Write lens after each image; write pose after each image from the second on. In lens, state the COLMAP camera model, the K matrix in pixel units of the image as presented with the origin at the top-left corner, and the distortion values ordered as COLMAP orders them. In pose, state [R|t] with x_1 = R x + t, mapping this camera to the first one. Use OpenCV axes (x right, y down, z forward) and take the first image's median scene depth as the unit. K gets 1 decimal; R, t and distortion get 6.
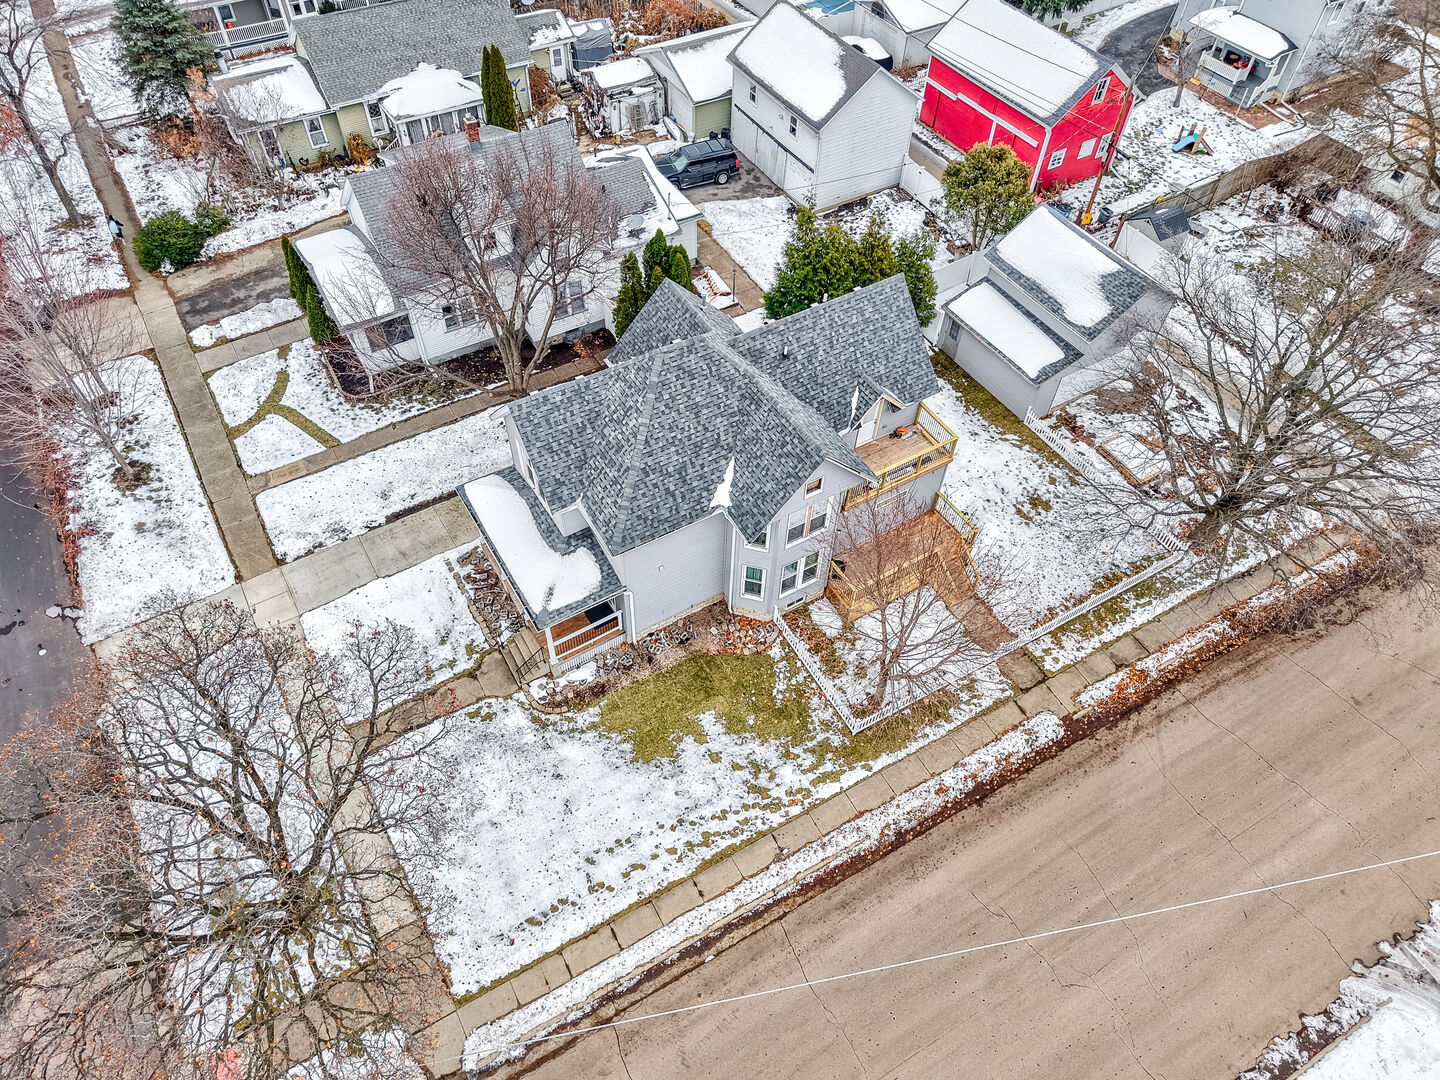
lens RADIAL K [[971.6, 0, 717.5], [0, 971.6, 544.9], [0, 0, 1]] dist [0.041440, -0.019394]
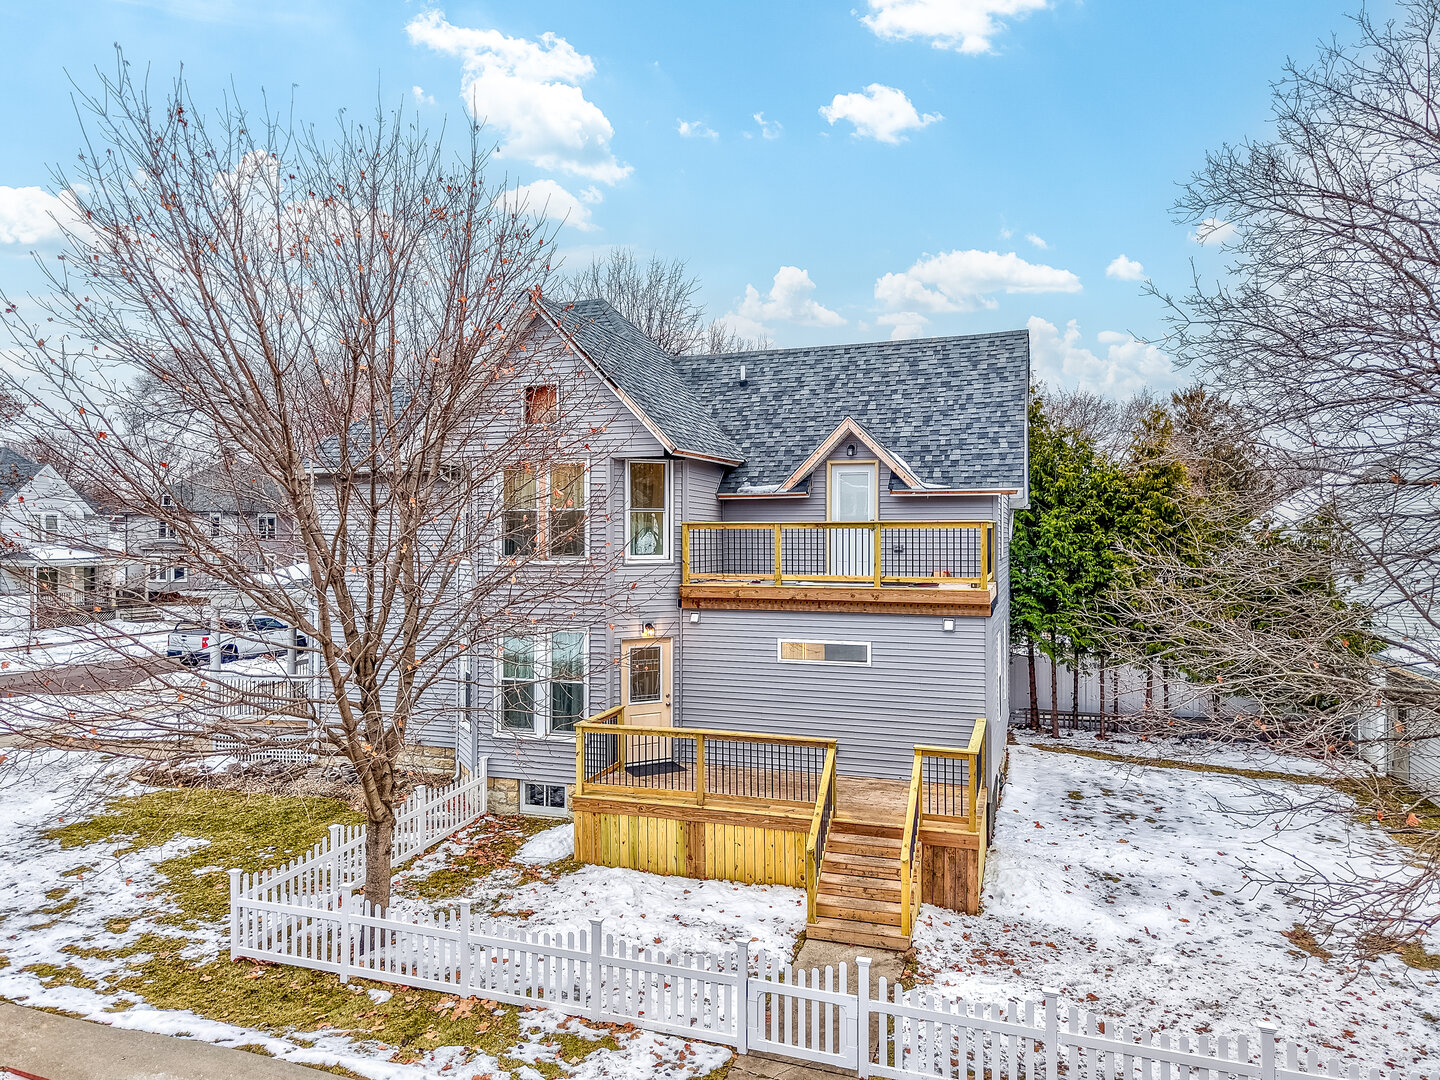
lens RADIAL K [[971.6, 0, 709.2], [0, 971.6, 541.4], [0, 0, 1]] dist [0.041440, -0.019394]
pose [[0.645187, -0.020328, -0.763754, 0.509544], [-0.583540, 0.632148, -0.509775, 0.180271], [0.493169, 0.774581, 0.395991, 0.829104]]
